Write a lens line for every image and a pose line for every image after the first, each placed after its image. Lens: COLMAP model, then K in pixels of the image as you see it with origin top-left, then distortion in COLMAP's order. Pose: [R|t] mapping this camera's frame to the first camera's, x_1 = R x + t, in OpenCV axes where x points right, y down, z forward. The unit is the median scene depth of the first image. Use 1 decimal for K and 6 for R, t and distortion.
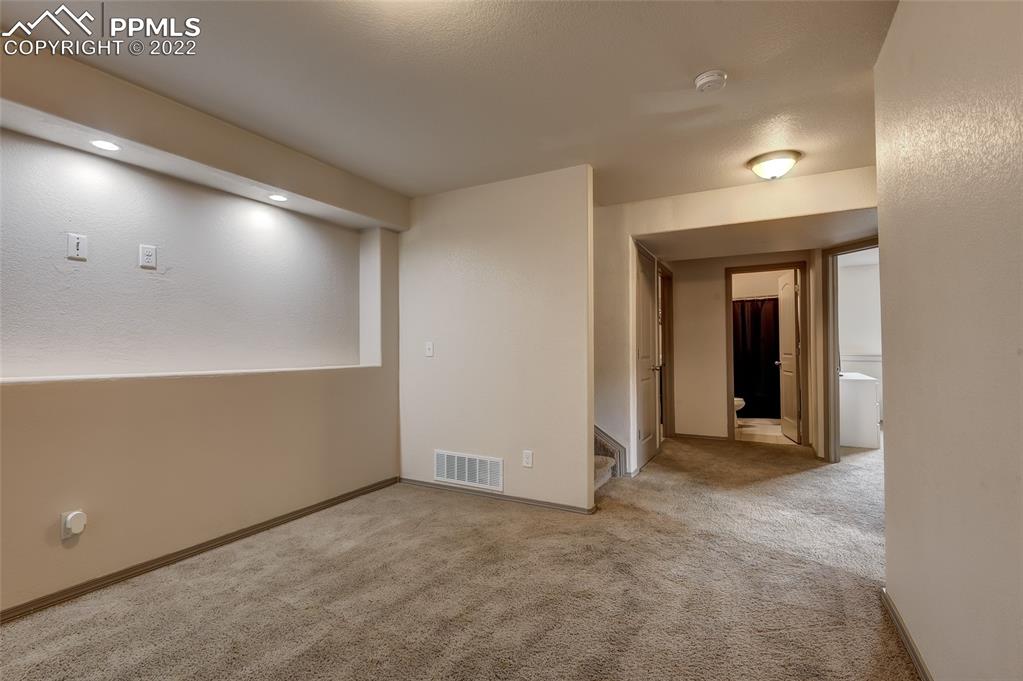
lens RADIAL K [[464.3, 0, 521.6], [0, 464.3, 347.1], [0, 0, 1]] dist [0.000114, -0.002095]
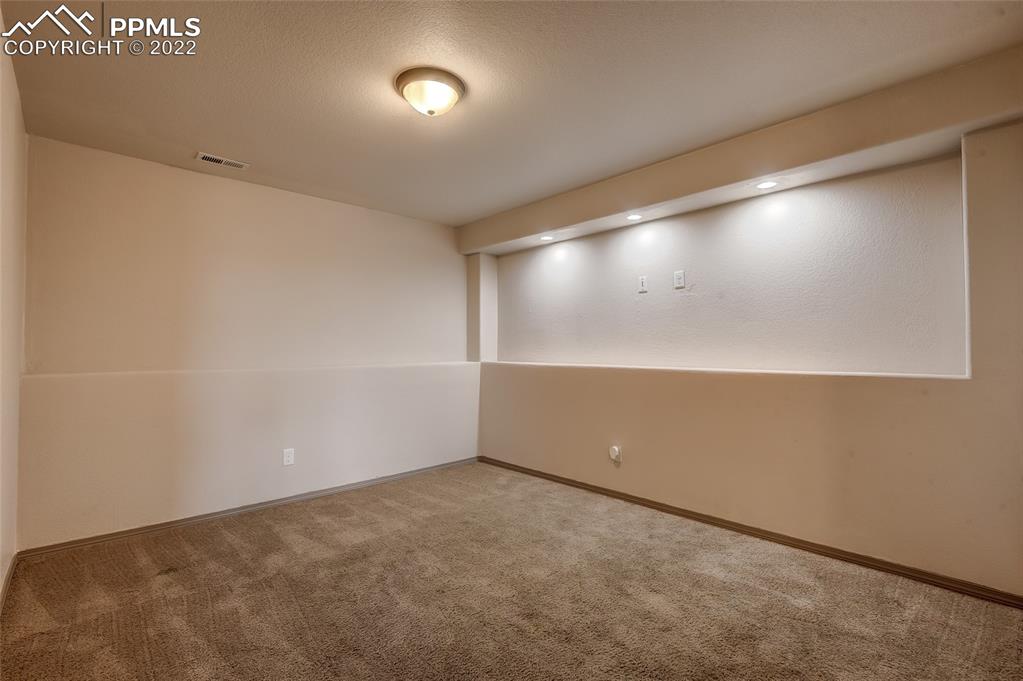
lens RADIAL K [[464.3, 0, 522.0], [0, 464.3, 339.7], [0, 0, 1]] dist [0.000114, -0.002095]
pose [[-0.317405, -0.029656, -0.947826, 0.518472], [0.000400, 0.999507, -0.031407, 0.017225], [0.948290, -0.010348, -0.317237, 0.851843]]
